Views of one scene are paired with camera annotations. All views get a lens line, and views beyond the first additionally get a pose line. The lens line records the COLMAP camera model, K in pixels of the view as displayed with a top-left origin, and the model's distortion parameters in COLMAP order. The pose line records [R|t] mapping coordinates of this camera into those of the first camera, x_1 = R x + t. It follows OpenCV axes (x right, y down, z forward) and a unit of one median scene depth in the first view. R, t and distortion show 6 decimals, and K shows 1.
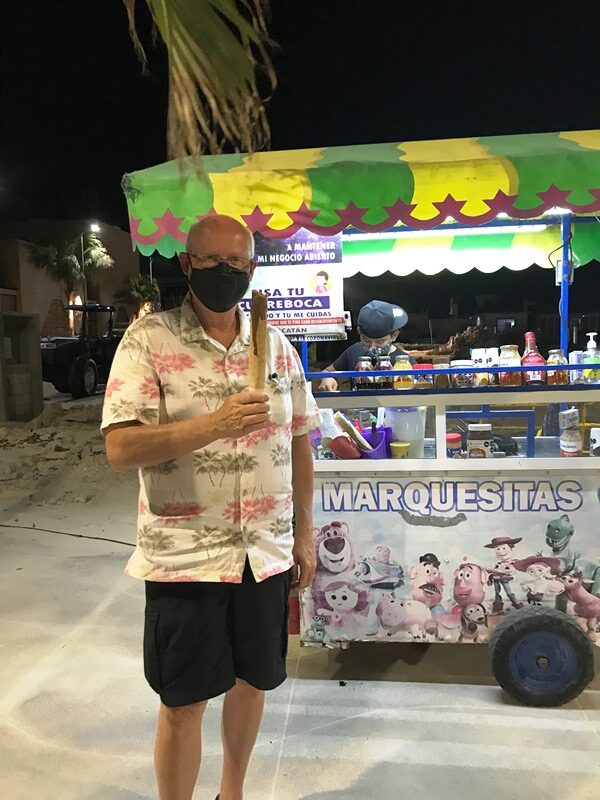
lens RADIAL K [[666.7, 0, 299.3], [0, 666.7, 396.7], [0, 0, 1]] dist [0.031595, -0.056321]
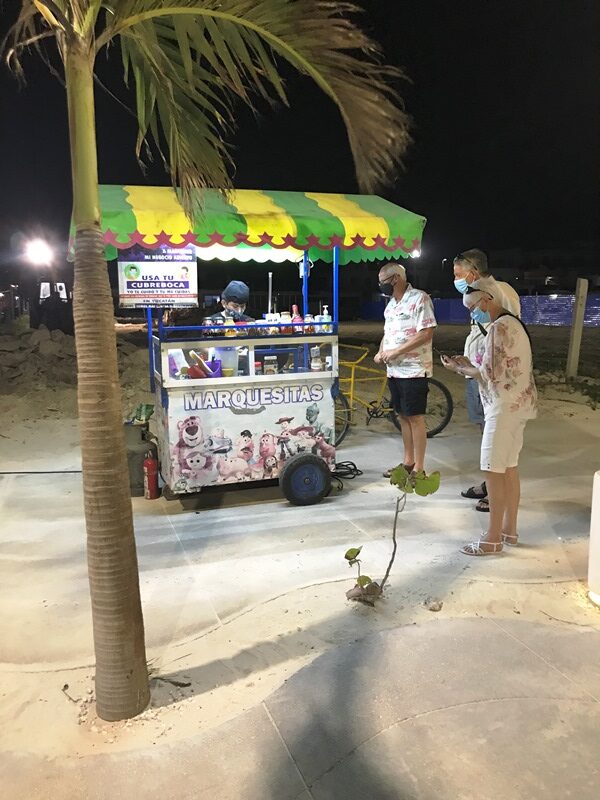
lens RADIAL K [[666.7, 0, 299.4], [0, 666.7, 400.6], [0, 0, 1]] dist [0.031595, -0.056321]
pose [[0.899960, -0.046497, 0.433486, -0.444285], [0.027499, 0.998371, 0.049997, 0.073783], [-0.435105, -0.033075, 0.899772, -0.650160]]
